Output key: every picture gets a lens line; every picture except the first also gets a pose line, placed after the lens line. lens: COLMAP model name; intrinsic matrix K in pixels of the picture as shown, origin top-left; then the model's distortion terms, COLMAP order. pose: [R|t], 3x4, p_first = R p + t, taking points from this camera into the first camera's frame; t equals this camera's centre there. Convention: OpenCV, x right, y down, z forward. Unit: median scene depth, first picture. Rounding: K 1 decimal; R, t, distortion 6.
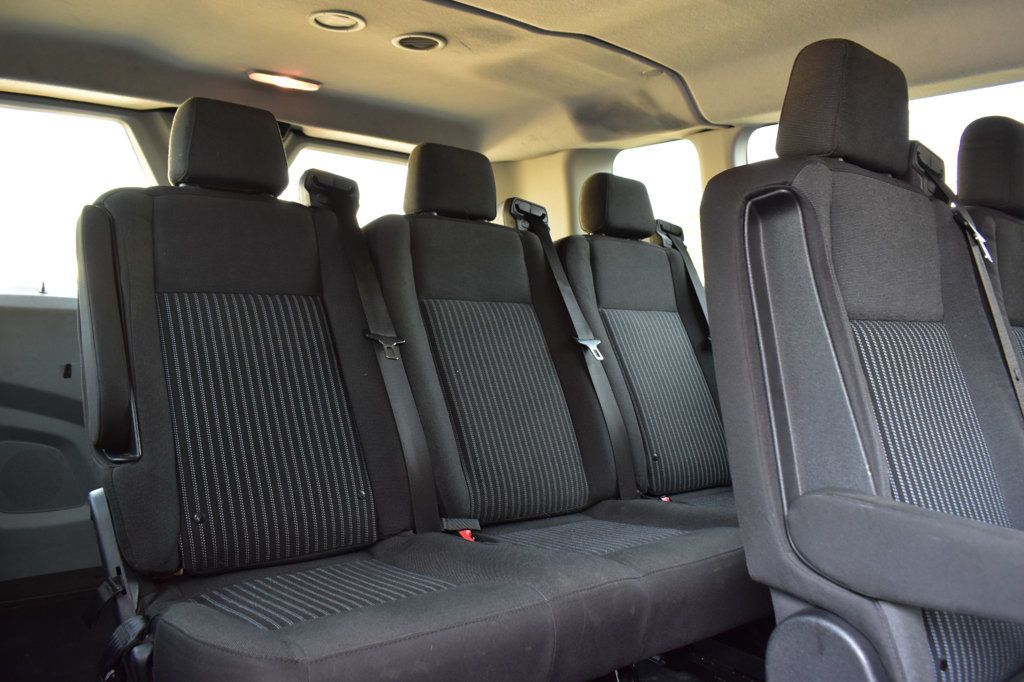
lens RADIAL K [[801.7, 0, 514.3], [0, 801.7, 342.6], [0, 0, 1]] dist [-0.088207, 0.010175]
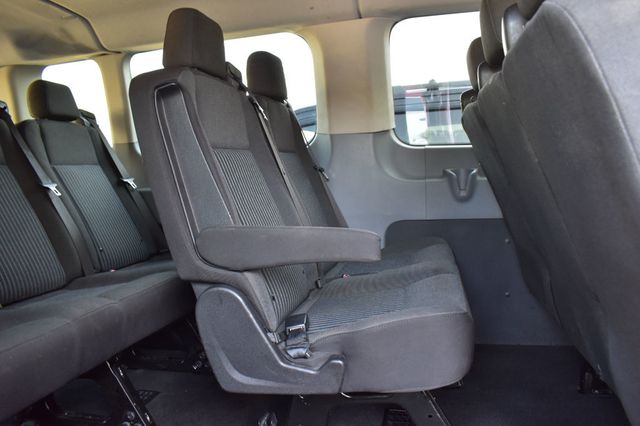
lens RADIAL K [[501.1, 0, 320.3], [0, 501.1, 213.0], [0, 0, 1]] dist [-0.088207, 0.010175]
pose [[0.784683, -0.131552, 0.605778, -0.115171], [0.105493, 0.991307, 0.078625, 0.049846], [-0.610855, 0.002210, 0.791739, -0.147211]]
